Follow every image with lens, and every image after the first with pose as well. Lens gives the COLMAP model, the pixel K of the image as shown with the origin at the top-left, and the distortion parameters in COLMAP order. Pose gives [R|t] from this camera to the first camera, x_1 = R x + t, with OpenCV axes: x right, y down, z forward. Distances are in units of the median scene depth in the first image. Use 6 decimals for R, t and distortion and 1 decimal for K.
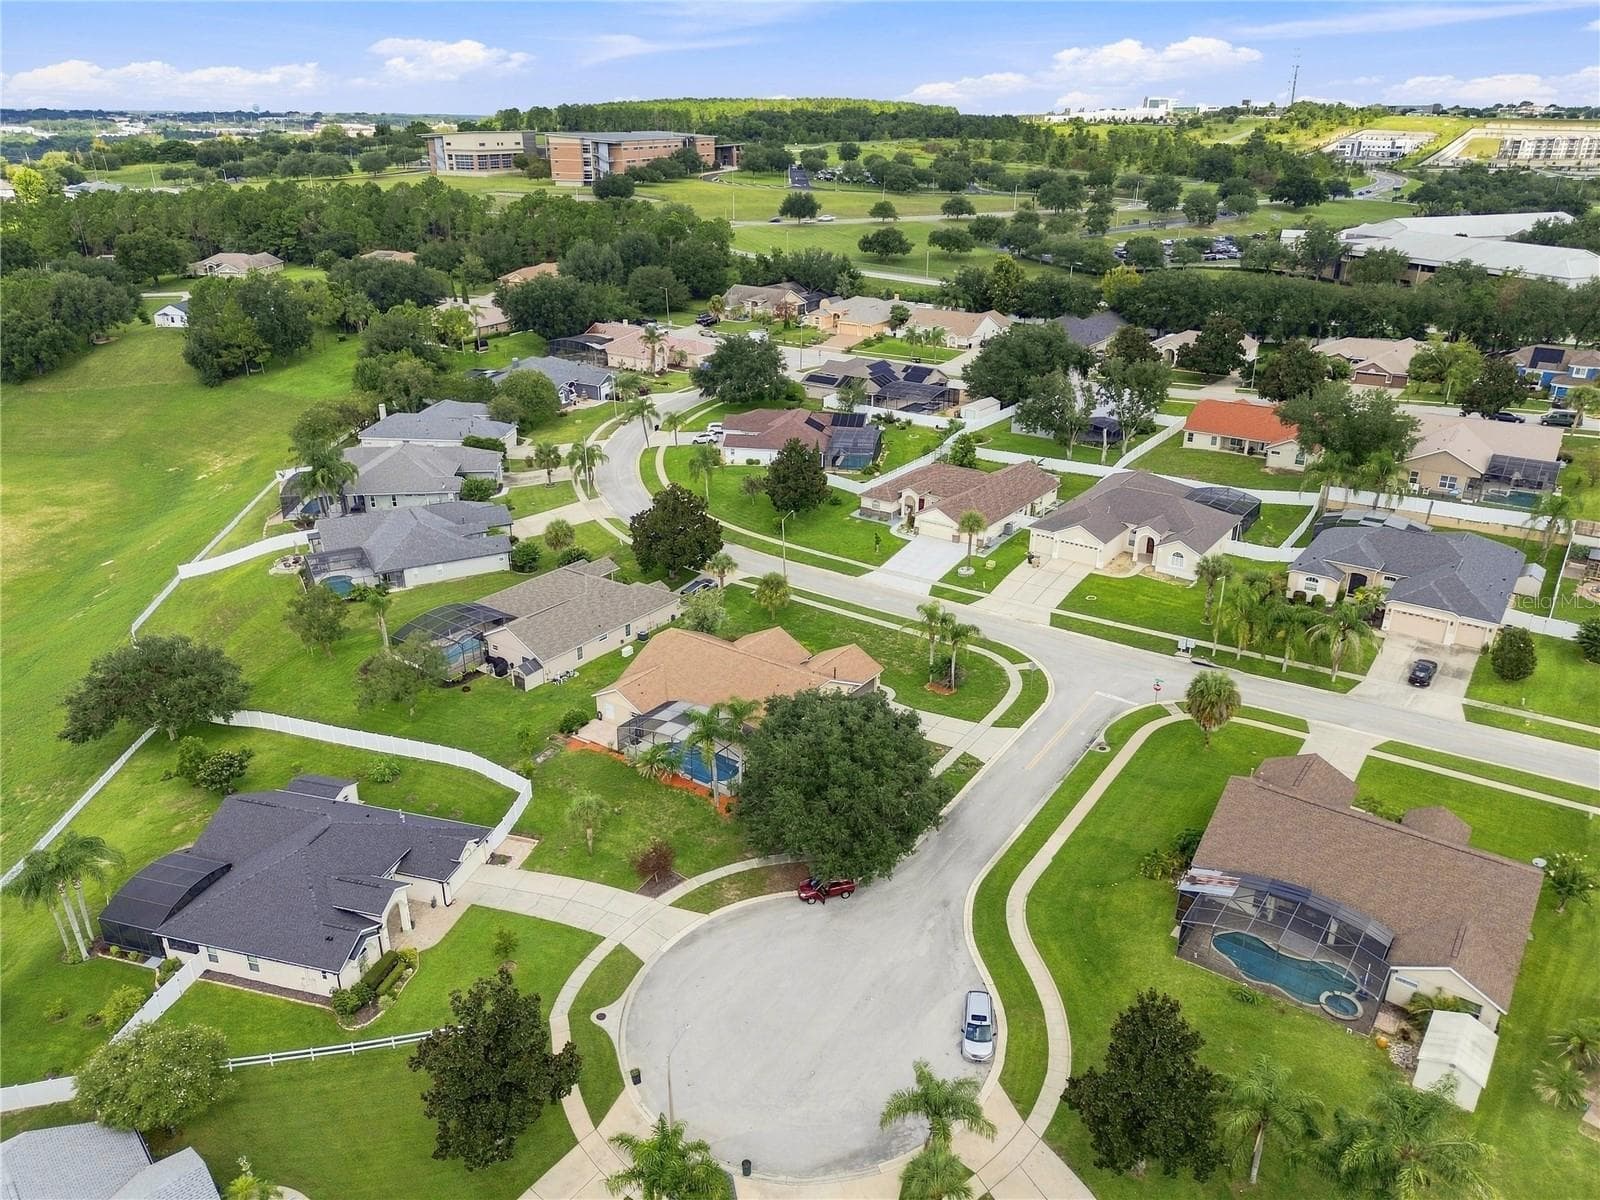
lens RADIAL K [[1138.2, 0, 800.0], [0, 1138.2, 600.0], [0, 0, 1]] dist [0.066913, -0.065717]
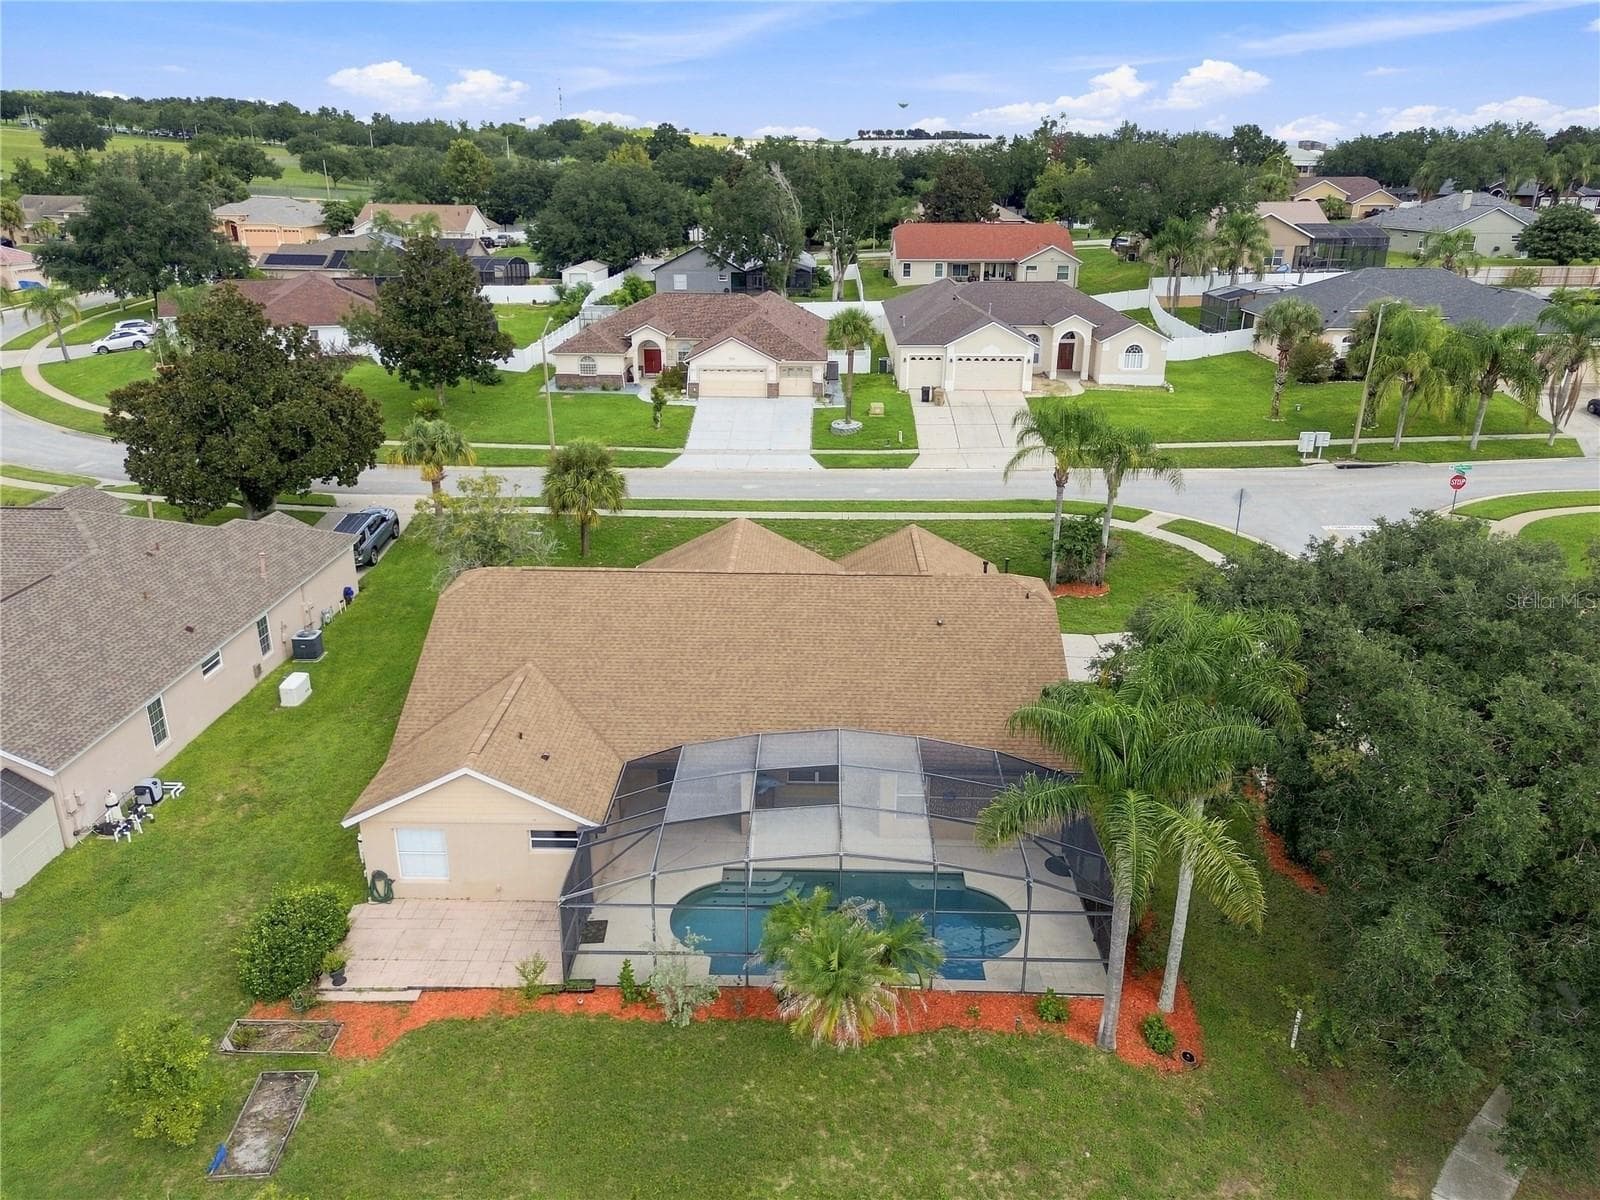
lens RADIAL K [[1138.2, 0, 800.0], [0, 1138.2, 600.0], [0, 0, 1]] dist [0.066913, -0.065717]
pose [[0.827157, -0.198812, 0.525628, -0.165592], [0.219198, 0.975386, 0.023985, 0.036216], [-0.517458, 0.095377, 0.850376, 0.519560]]
